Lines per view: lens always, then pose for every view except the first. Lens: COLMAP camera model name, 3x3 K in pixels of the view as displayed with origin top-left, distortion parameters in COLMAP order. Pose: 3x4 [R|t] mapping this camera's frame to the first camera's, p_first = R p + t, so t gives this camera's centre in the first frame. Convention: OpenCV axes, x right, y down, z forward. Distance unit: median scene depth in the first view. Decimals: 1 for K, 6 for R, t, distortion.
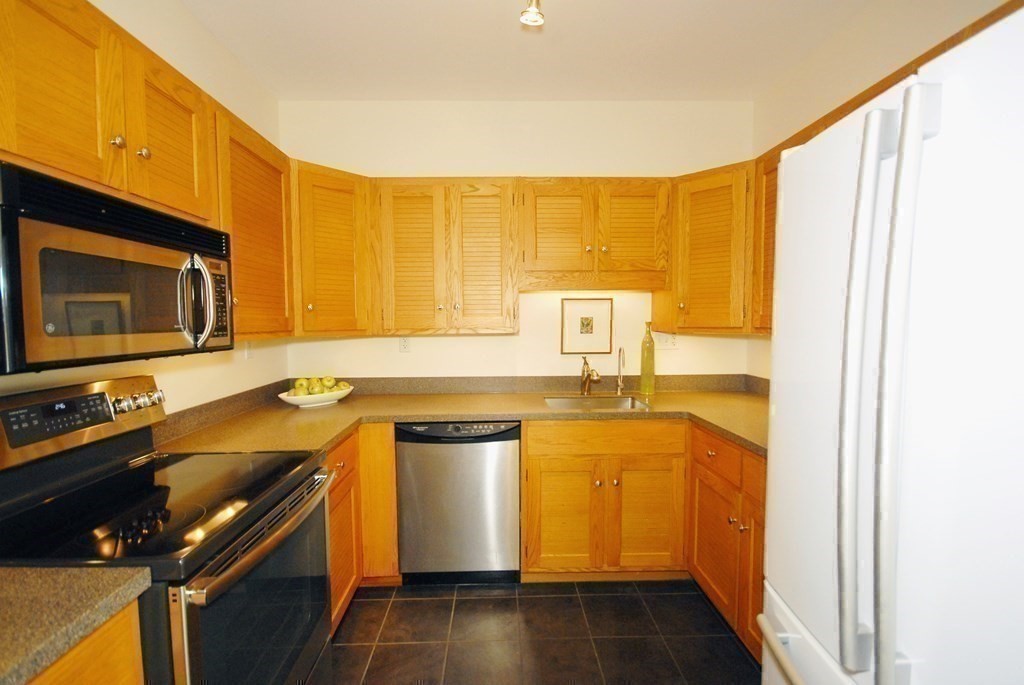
lens RADIAL K [[461.2, 0, 515.2], [0, 461.2, 341.7], [0, 0, 1]] dist [0.002129, -0.007804]
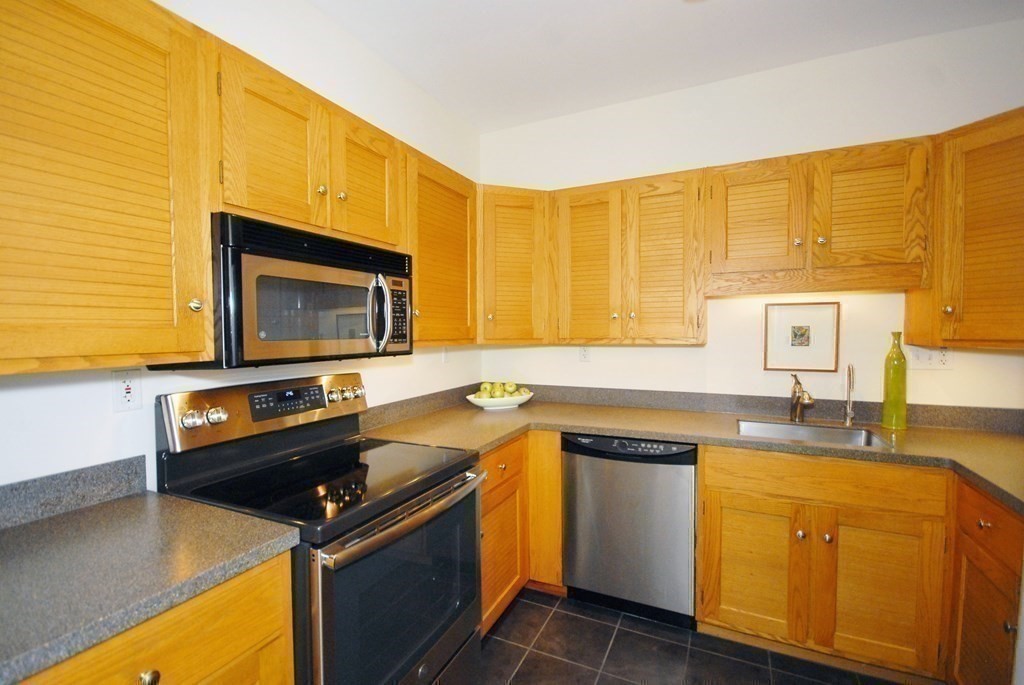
lens RADIAL K [[461.2, 0, 509.7], [0, 461.2, 341.9], [0, 0, 1]] dist [0.002129, -0.007804]
pose [[0.884524, 0.012804, -0.466318, 0.103464], [-0.022353, 0.999638, -0.014952, -0.001610], [0.465958, 0.023649, 0.884491, 0.058144]]
